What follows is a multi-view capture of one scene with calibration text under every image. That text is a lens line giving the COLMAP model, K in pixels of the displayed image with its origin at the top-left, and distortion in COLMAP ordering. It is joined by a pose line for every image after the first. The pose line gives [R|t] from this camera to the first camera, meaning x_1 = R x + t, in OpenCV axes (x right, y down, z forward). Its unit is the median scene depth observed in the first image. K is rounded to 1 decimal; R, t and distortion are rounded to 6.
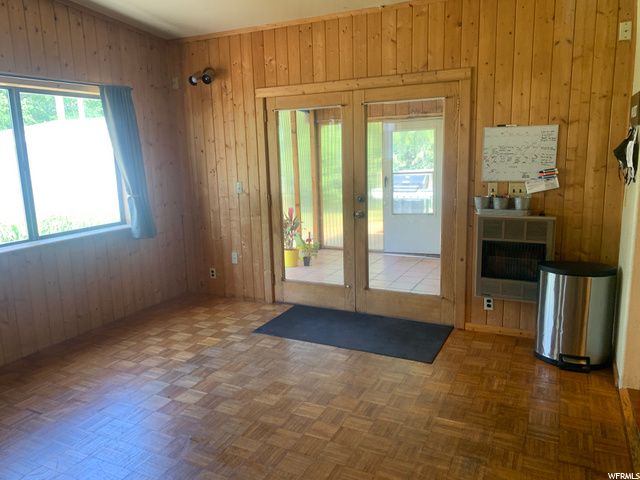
lens RADIAL K [[482.1, 0, 319.9], [0, 482.1, 234.8], [0, 0, 1]] dist [0.003979, -0.002316]
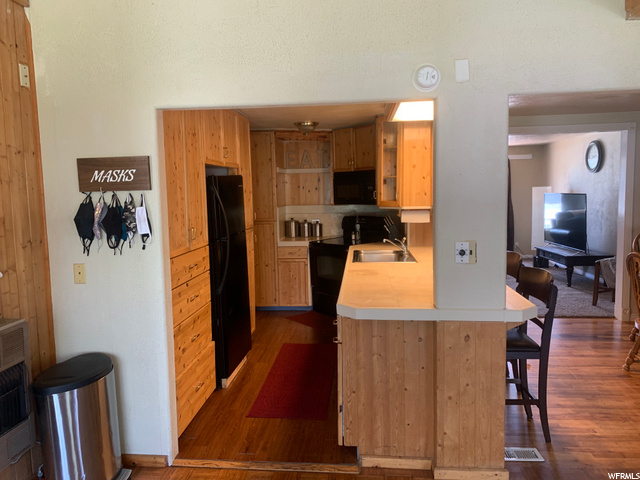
lens RADIAL K [[480.4, 0, 318.9], [0, 480.4, 227.4], [0, 0, 1]] dist [0.013915, 0.007694]
pose [[-0.362291, -0.038987, 0.931249, -0.288143], [0.197569, 0.973209, 0.117606, -0.155415], [-0.910885, 0.226594, -0.344882, 0.804042]]
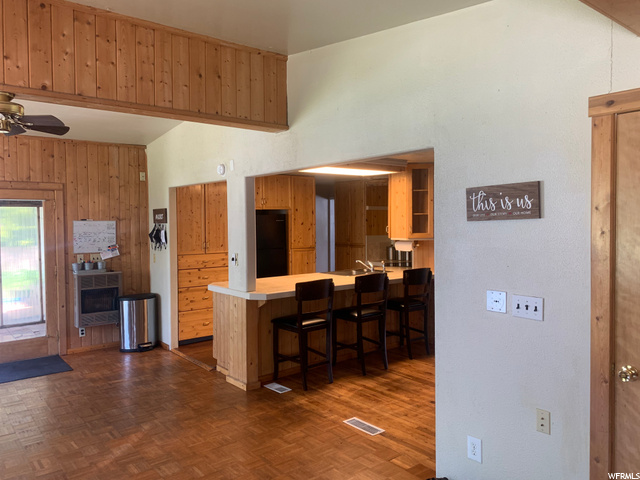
lens RADIAL K [[482.1, 0, 319.9], [0, 482.1, 234.8], [0, 0, 1]] dist [0.003979, -0.002316]
pose [[0.402051, 0.002202, 0.915615, -0.829589], [0.158659, 0.984702, -0.072037, 0.073306], [-0.901766, 0.174233, 0.395551, -0.383272]]
